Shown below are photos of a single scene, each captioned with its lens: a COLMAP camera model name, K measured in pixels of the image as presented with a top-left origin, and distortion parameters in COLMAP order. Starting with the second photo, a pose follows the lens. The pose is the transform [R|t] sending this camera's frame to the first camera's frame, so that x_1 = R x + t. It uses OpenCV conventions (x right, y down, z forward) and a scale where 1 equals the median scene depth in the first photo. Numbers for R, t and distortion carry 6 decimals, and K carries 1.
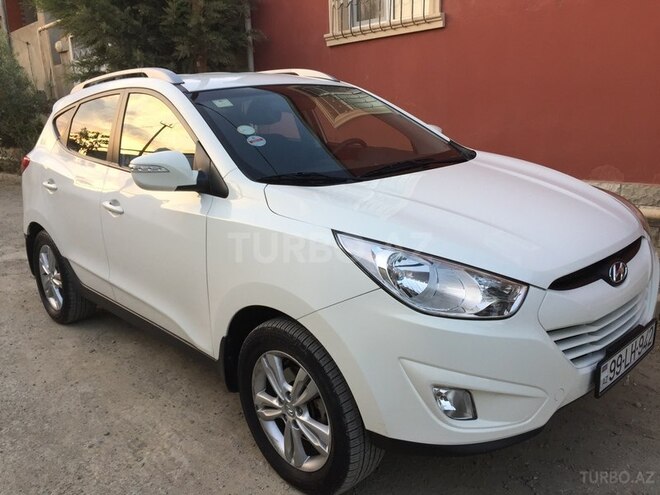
lens RADIAL K [[547.5, 0, 330.0], [0, 547.5, 247.5], [0, 0, 1]] dist [0.069215, -0.108173]
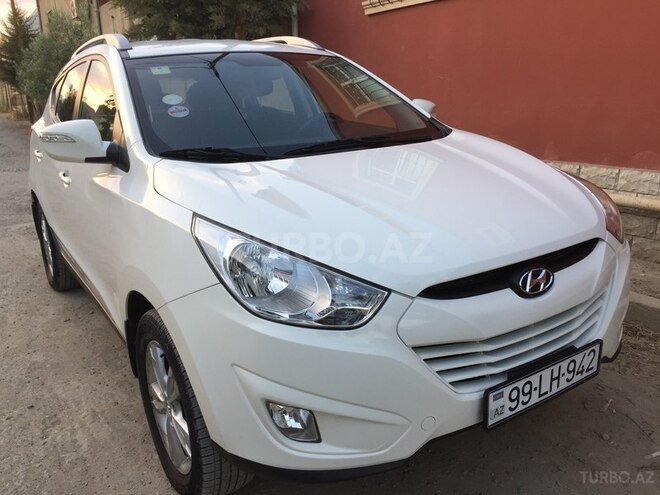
lens RADIAL K [[548.5, 0, 330.0], [0, 548.5, 247.5], [0, 0, 1]] dist [0.061274, -0.075817]
pose [[0.986327, 0.056807, -0.154699, 0.286602], [-0.050500, 0.997736, 0.044404, -0.021444], [0.156871, -0.035985, 0.986963, 0.122535]]
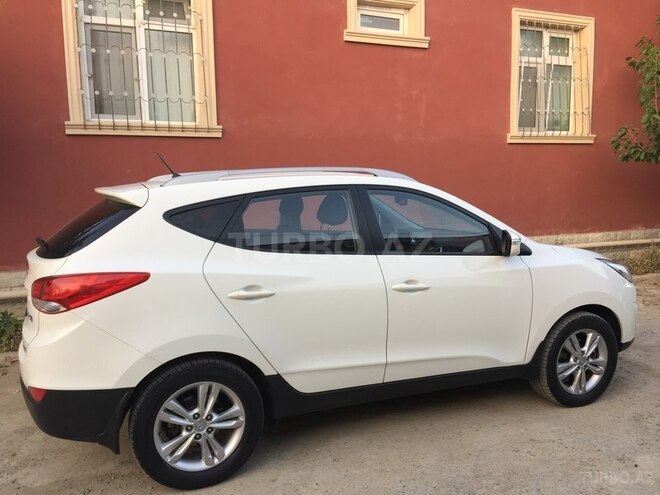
lens RADIAL K [[538.5, 0, 330.0], [0, 538.5, 247.5], [0, 0, 1]] dist [0.005231, 0.004056]
pose [[0.376890, -0.069790, 0.923625, -1.826259], [0.221322, 0.975059, -0.016635, -0.210941], [-0.899428, 0.210688, 0.382936, 0.880873]]
